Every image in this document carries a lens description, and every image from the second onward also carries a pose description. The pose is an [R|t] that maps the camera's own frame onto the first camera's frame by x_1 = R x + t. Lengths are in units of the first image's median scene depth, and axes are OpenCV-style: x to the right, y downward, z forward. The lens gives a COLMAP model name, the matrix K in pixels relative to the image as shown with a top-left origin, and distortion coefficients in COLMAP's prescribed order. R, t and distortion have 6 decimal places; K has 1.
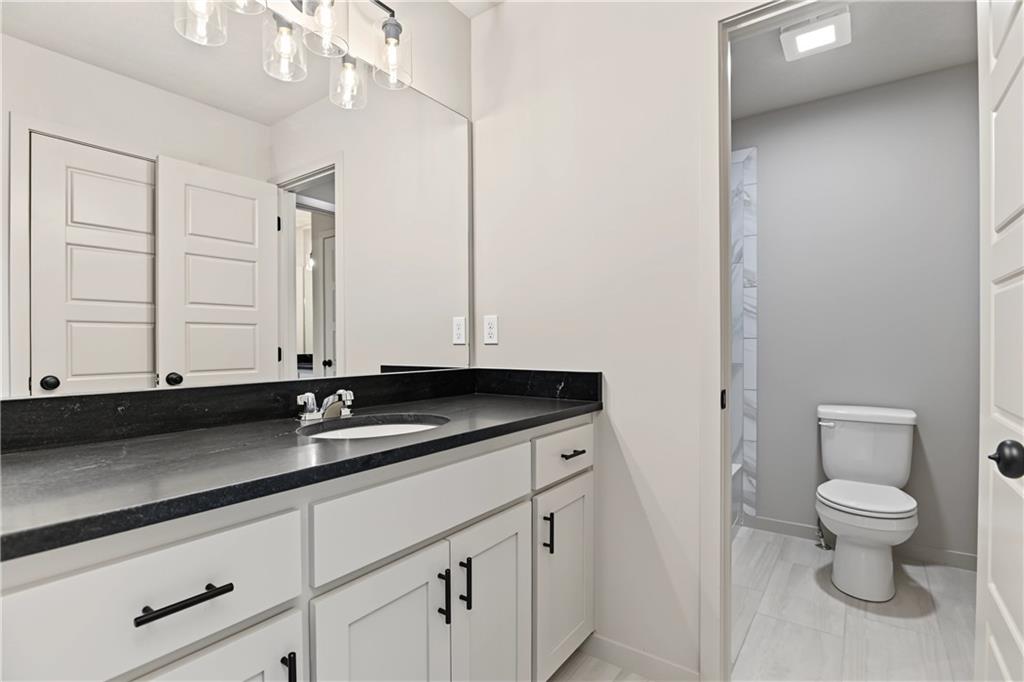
lens RADIAL K [[497.8, 0, 510.3], [0, 497.8, 336.1], [0, 0, 1]] dist [-0.014442, 0.005542]
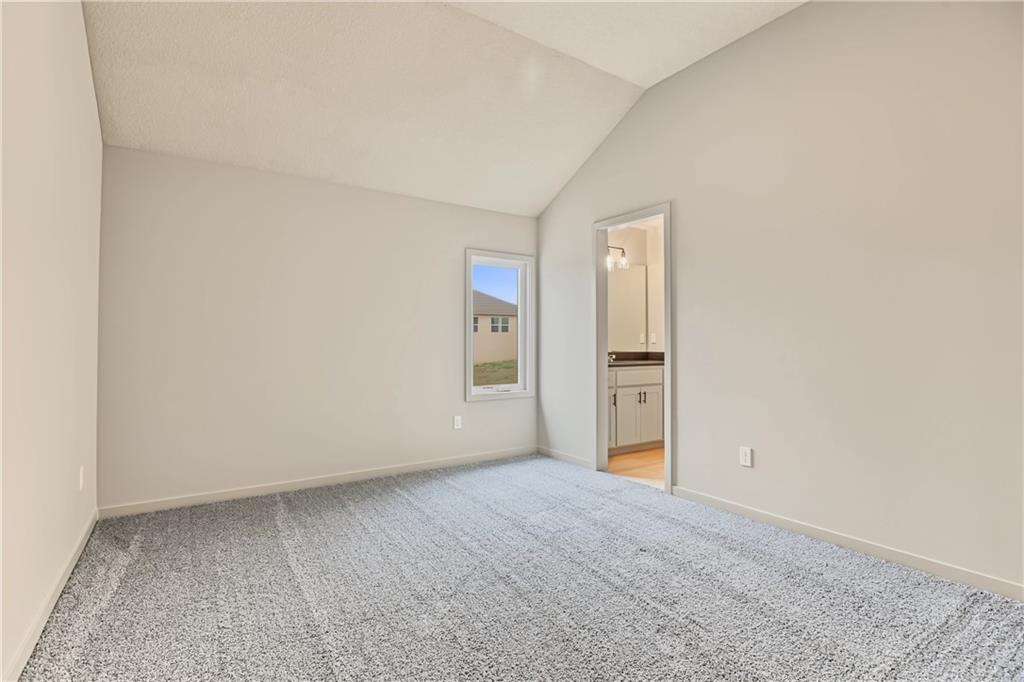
lens RADIAL K [[497.8, 0, 513.3], [0, 497.8, 339.2], [0, 0, 1]] dist [-0.014442, 0.005542]
pose [[0.940282, 0.000488, -0.340395, 0.262677], [-0.002865, 0.999975, -0.006481, 0.018117], [0.340384, 0.007069, 0.940260, -2.949967]]
